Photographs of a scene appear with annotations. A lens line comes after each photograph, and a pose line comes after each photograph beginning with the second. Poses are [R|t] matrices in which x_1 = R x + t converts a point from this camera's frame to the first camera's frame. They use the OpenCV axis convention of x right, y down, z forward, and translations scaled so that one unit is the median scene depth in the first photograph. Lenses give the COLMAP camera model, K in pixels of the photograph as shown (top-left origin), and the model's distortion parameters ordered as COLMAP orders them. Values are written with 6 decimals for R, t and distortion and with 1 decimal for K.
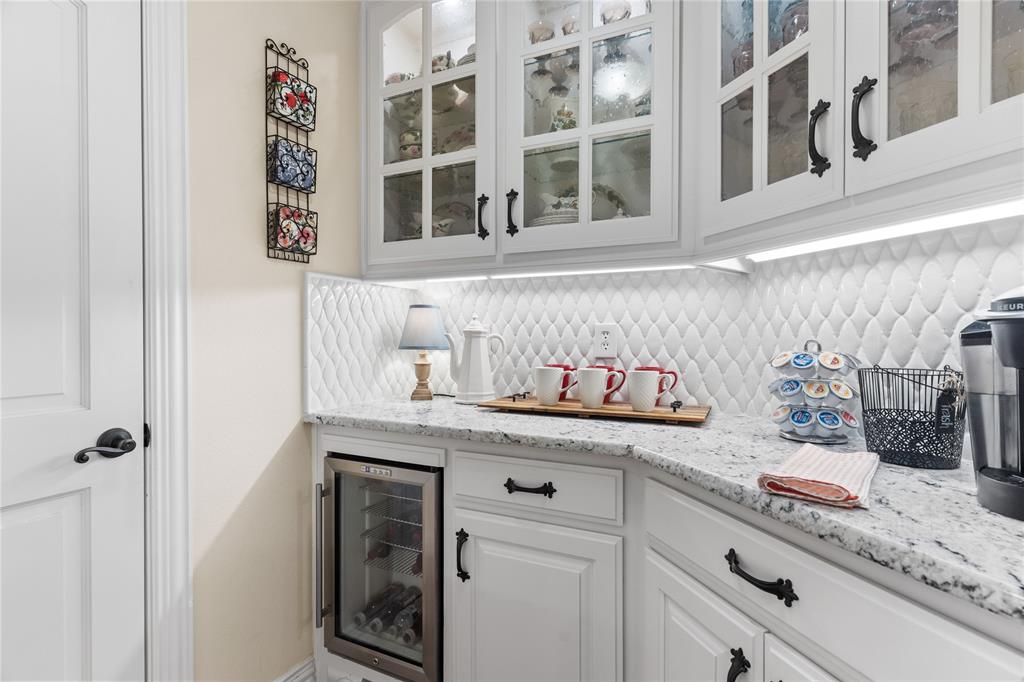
lens RADIAL K [[485.2, 0, 511.9], [0, 485.2, 340.4], [0, 0, 1]] dist [0.001582, -0.000288]
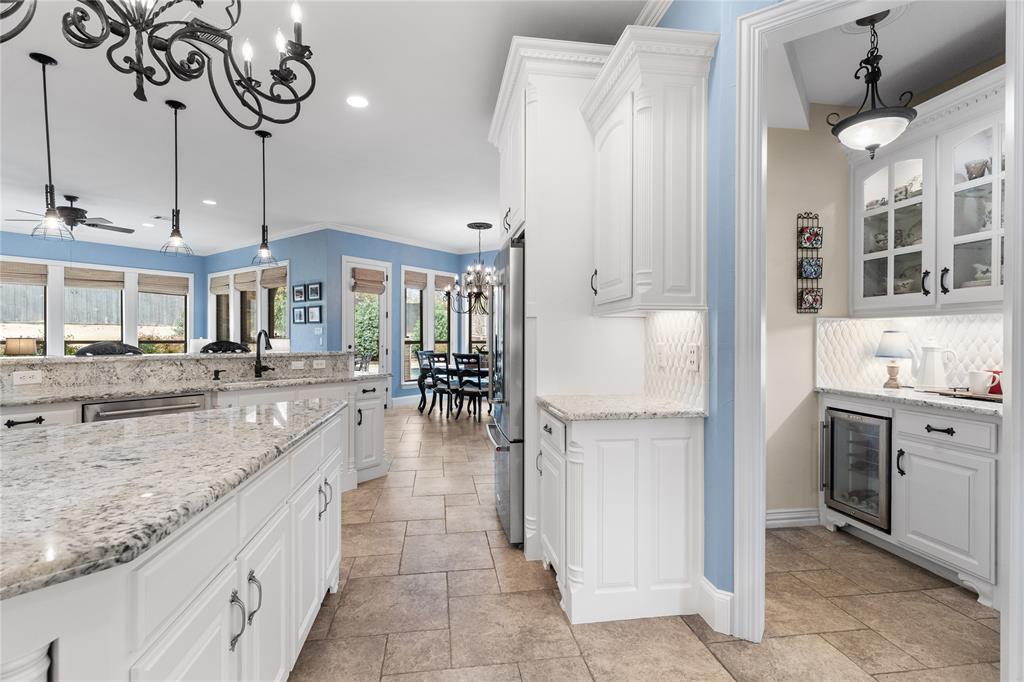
lens RADIAL K [[485.2, 0, 512.3], [0, 485.2, 339.7], [0, 0, 1]] dist [0.001582, -0.000288]
pose [[0.574091, 0.003519, -0.818784, 0.520230], [-0.010787, 0.999936, -0.003266, -0.028169], [0.818721, 0.010707, 0.574092, -1.232165]]
